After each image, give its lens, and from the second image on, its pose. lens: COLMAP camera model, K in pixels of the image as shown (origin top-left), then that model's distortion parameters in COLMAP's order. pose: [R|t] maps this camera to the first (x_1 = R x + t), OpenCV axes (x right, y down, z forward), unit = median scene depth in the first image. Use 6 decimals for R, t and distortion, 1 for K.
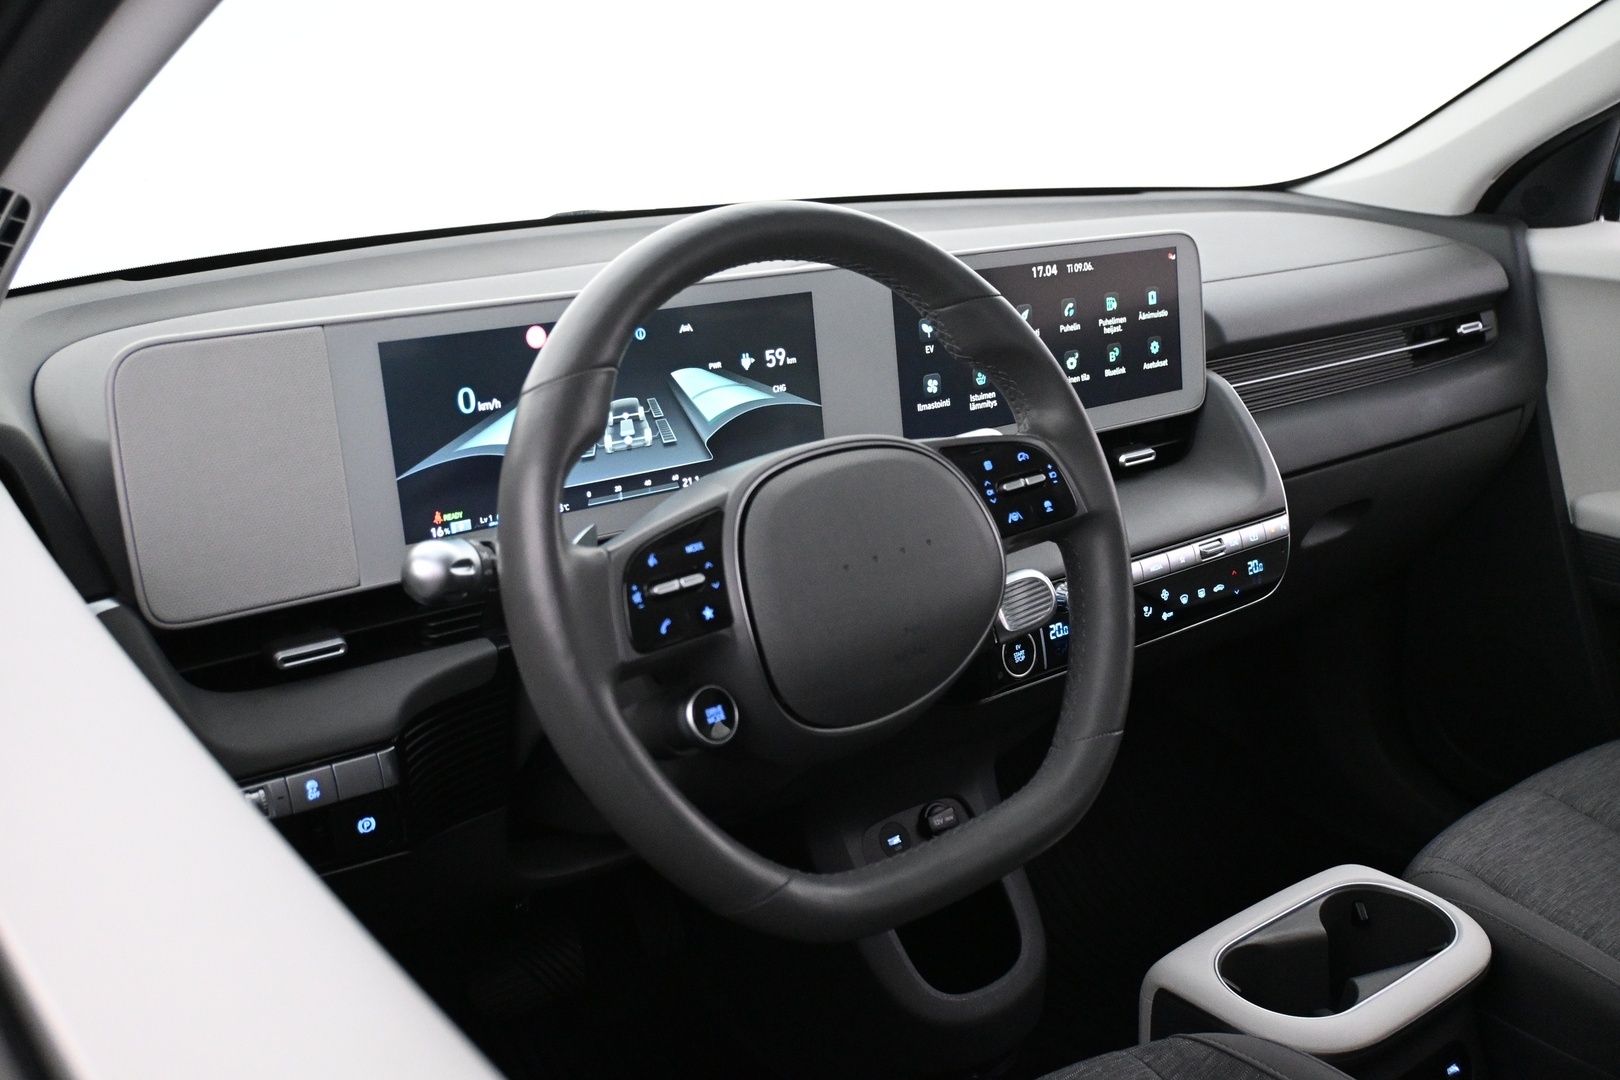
lens RADIAL K [[1589.9, 0, 814.0], [0, 1589.9, 540.8], [0, 0, 1]] dist [-0.021550, 0.000000]
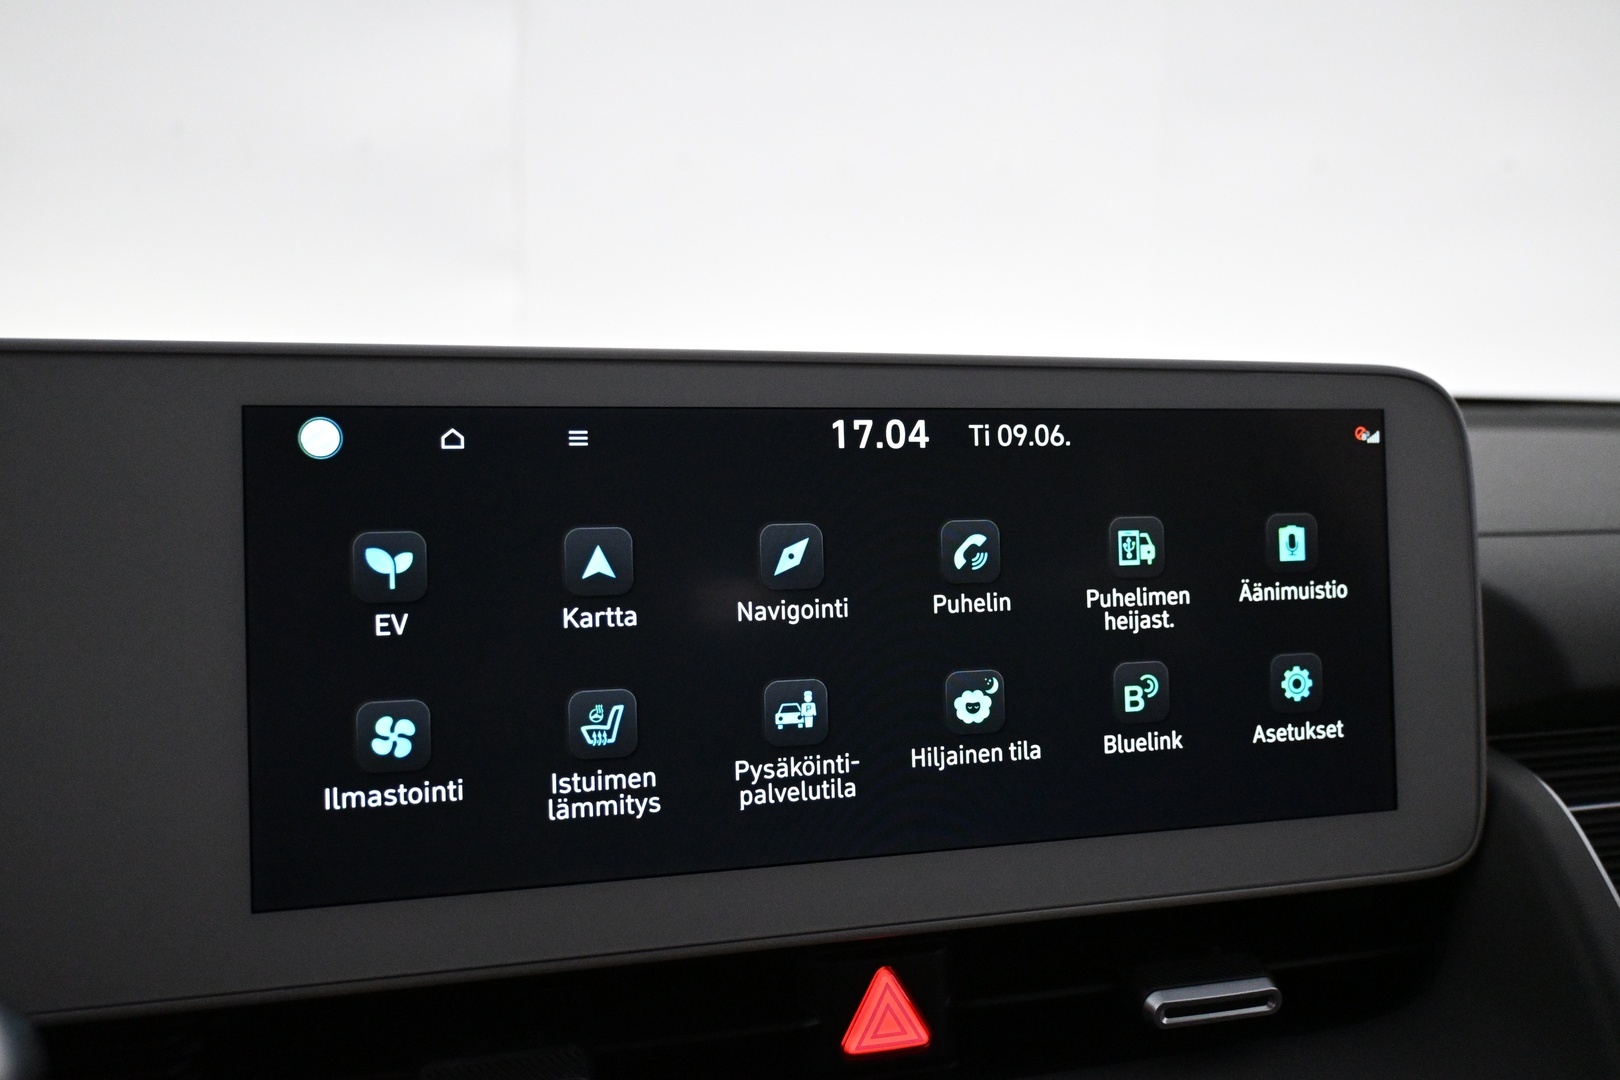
lens RADIAL K [[1362.5, 0, 813.2], [0, 1362.5, 535.2], [0, 0, 1]] dist [0.008882, 0.010590]
pose [[0.920812, 0.058861, -0.385540, 0.237648], [-0.127851, 0.979477, -0.155818, -0.096085], [0.368456, 0.192771, 0.909439, 0.699981]]
